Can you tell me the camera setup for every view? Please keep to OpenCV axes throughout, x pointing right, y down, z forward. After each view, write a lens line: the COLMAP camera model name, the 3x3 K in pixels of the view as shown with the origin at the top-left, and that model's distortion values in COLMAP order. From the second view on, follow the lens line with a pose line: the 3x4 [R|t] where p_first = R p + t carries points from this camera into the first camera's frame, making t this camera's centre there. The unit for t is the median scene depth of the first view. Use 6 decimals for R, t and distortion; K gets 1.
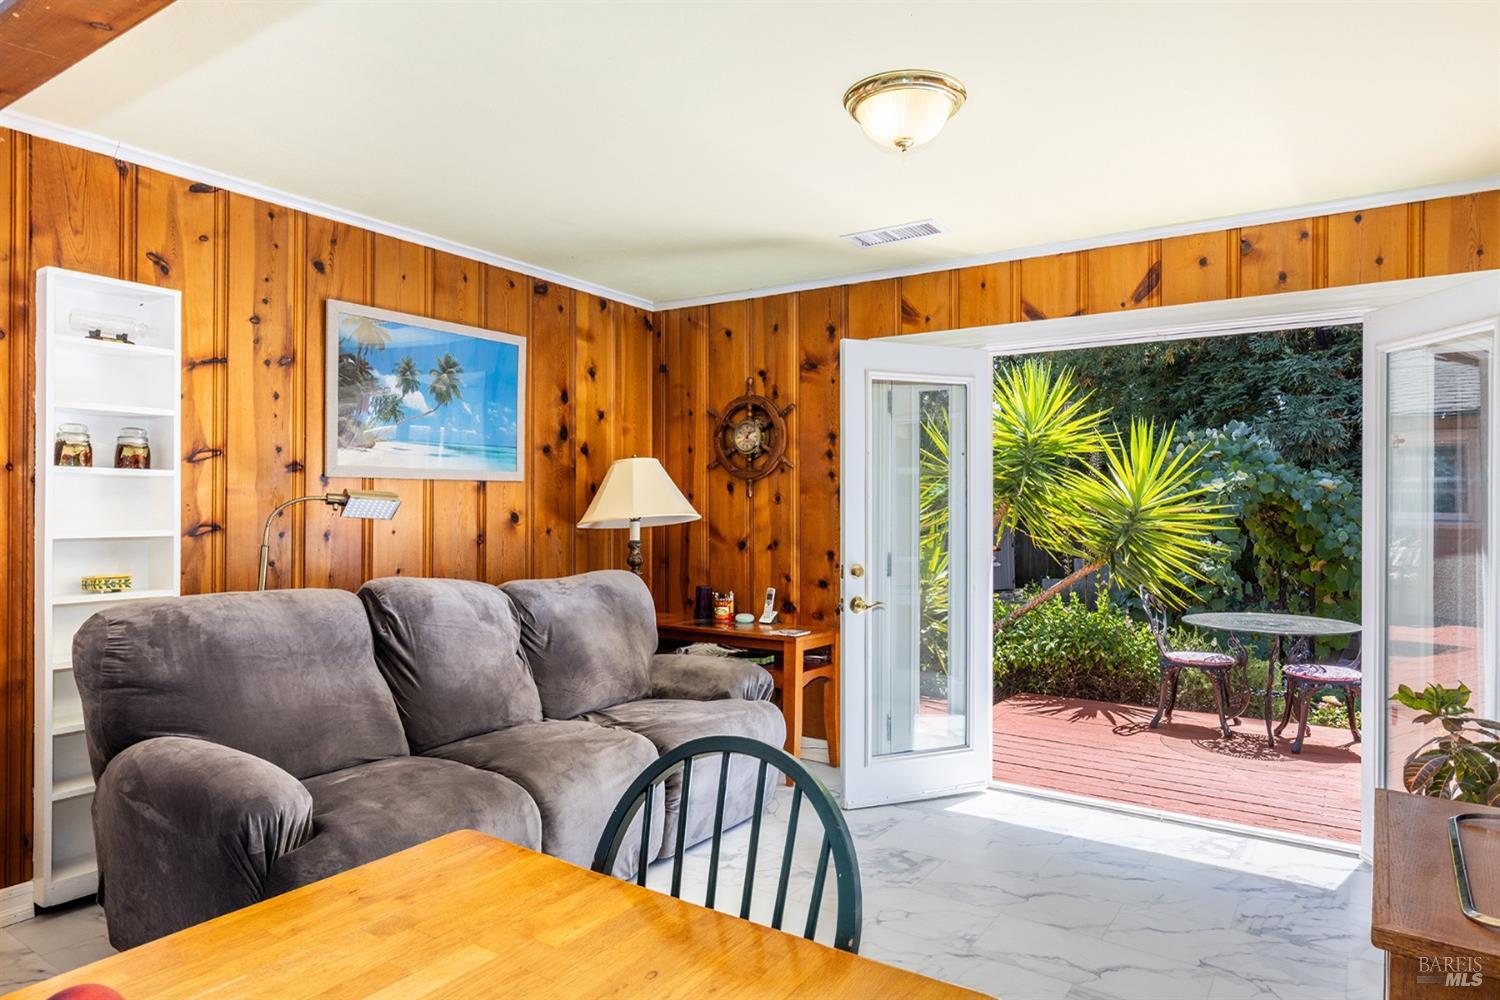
lens RADIAL K [[922.7, 0, 750.2], [0, 922.7, 502.4], [0, 0, 1]] dist [-0.004118, -0.002905]
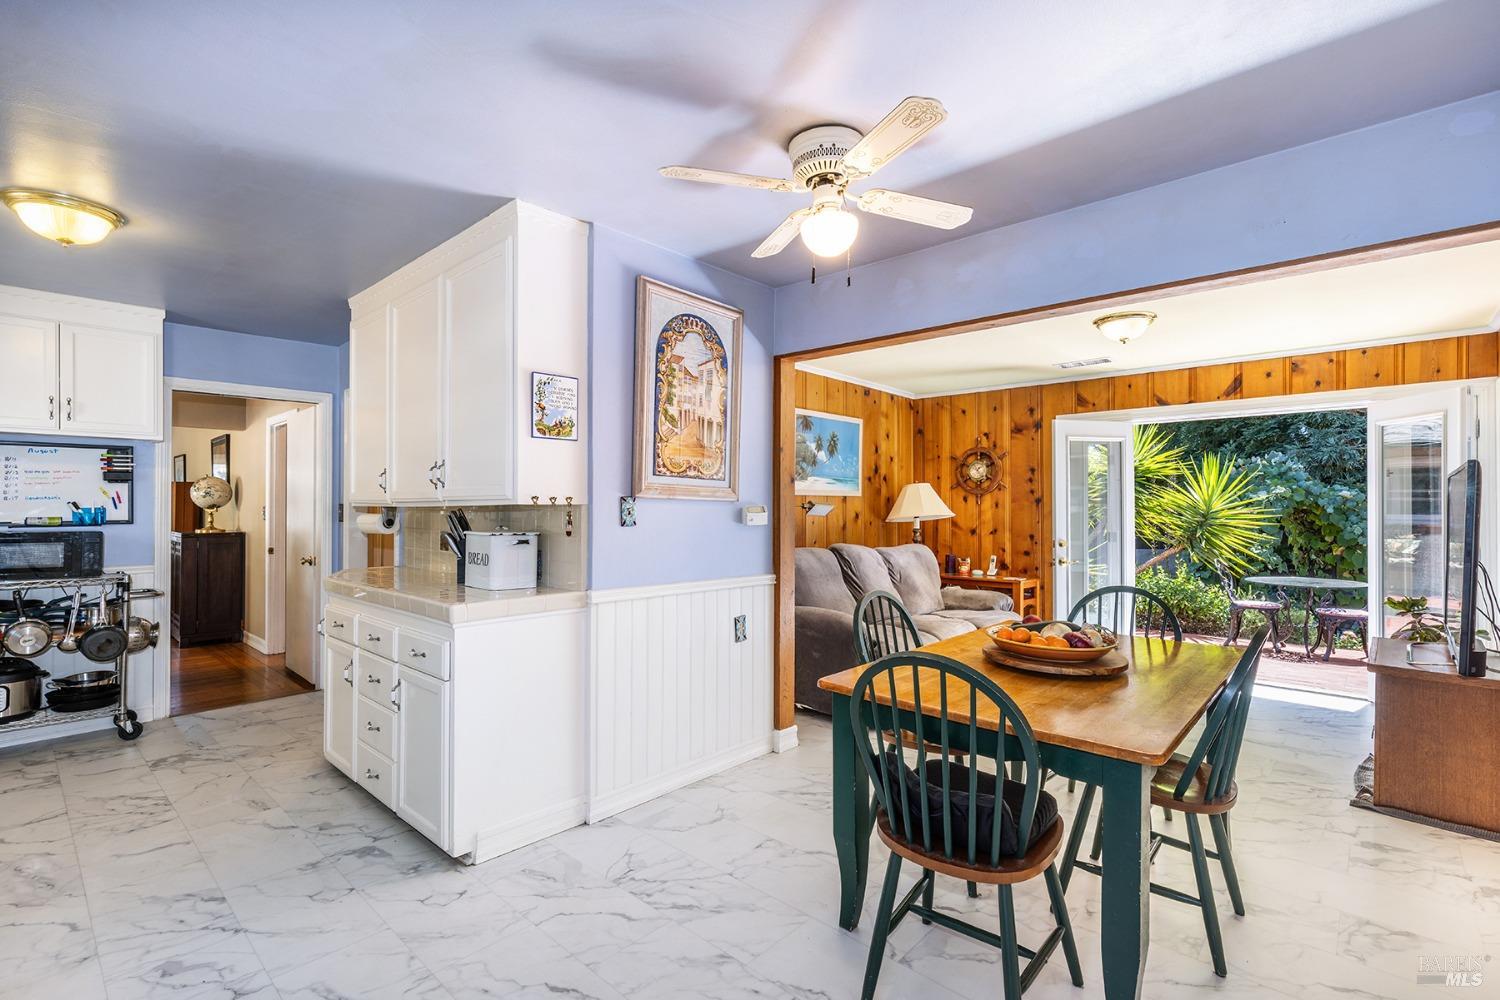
lens RADIAL K [[685.8, 0, 748.2], [0, 685.8, 503.9], [0, 0, 1]] dist [-0.000450, 0.000057]
pose [[0.987822, -0.003261, -0.155553, -0.236840], [0.002100, 0.999969, -0.007625, 0.002376], [0.155573, 0.007205, 0.987798, -0.375104]]
